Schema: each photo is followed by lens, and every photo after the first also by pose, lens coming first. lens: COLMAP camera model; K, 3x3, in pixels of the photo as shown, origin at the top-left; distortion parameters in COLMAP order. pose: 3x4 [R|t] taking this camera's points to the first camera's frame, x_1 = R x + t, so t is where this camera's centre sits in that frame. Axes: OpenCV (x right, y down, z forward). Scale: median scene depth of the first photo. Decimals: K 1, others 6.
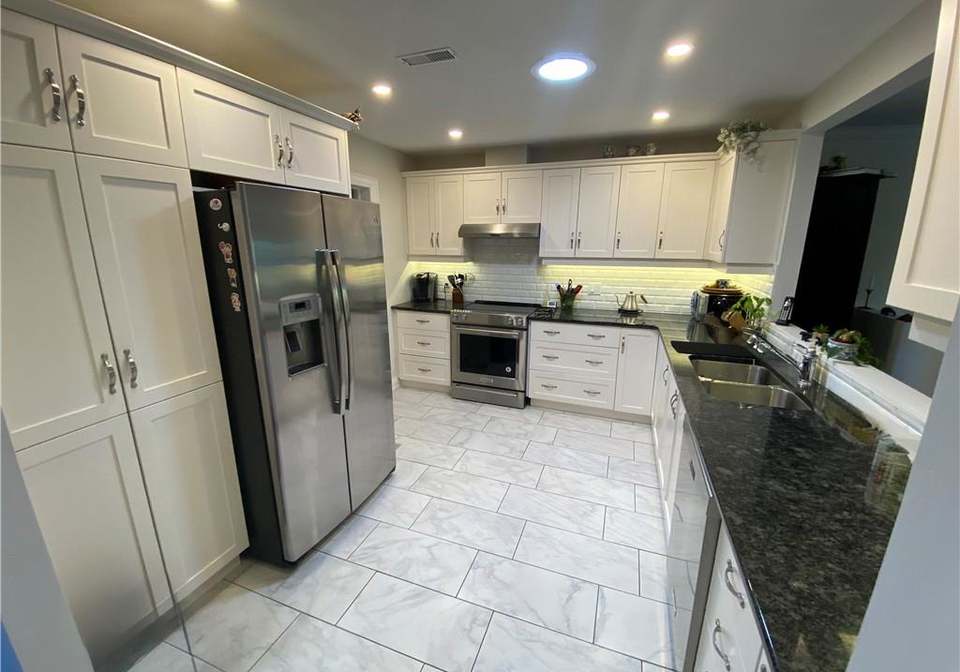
lens RADIAL K [[398.2, 0, 480.0], [0, 398.2, 336.0], [0, 0, 1]] dist [0.055049, -0.042372]
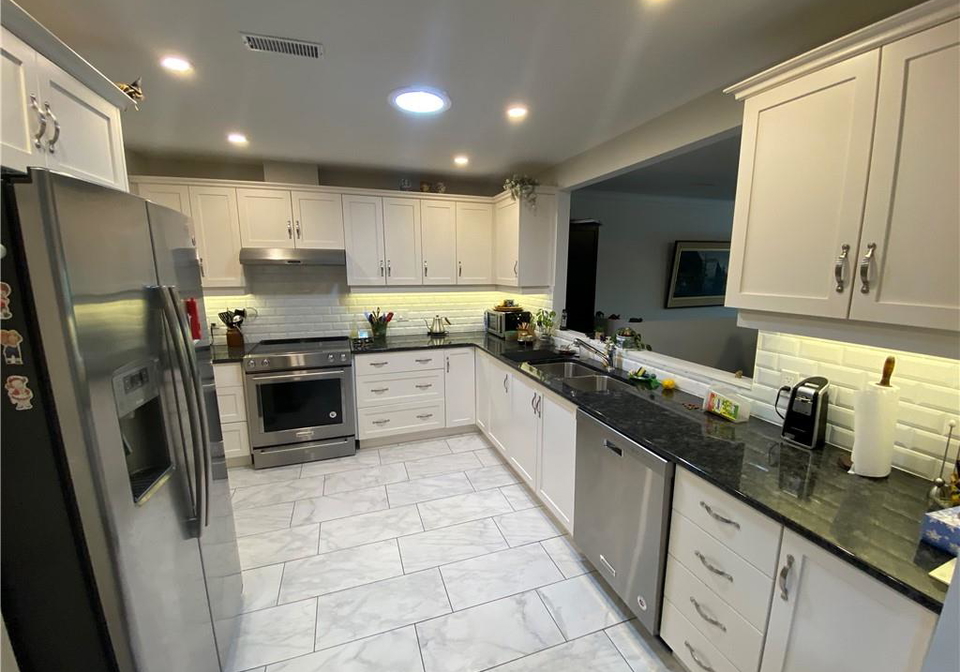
lens RADIAL K [[398.2, 0, 480.0], [0, 398.2, 336.0], [0, 0, 1]] dist [0.055049, -0.042372]
pose [[0.768349, -0.111892, 0.630175, -0.230417], [0.152920, 0.988177, -0.010992, -0.028107], [-0.621495, 0.104812, 0.776375, 0.110570]]
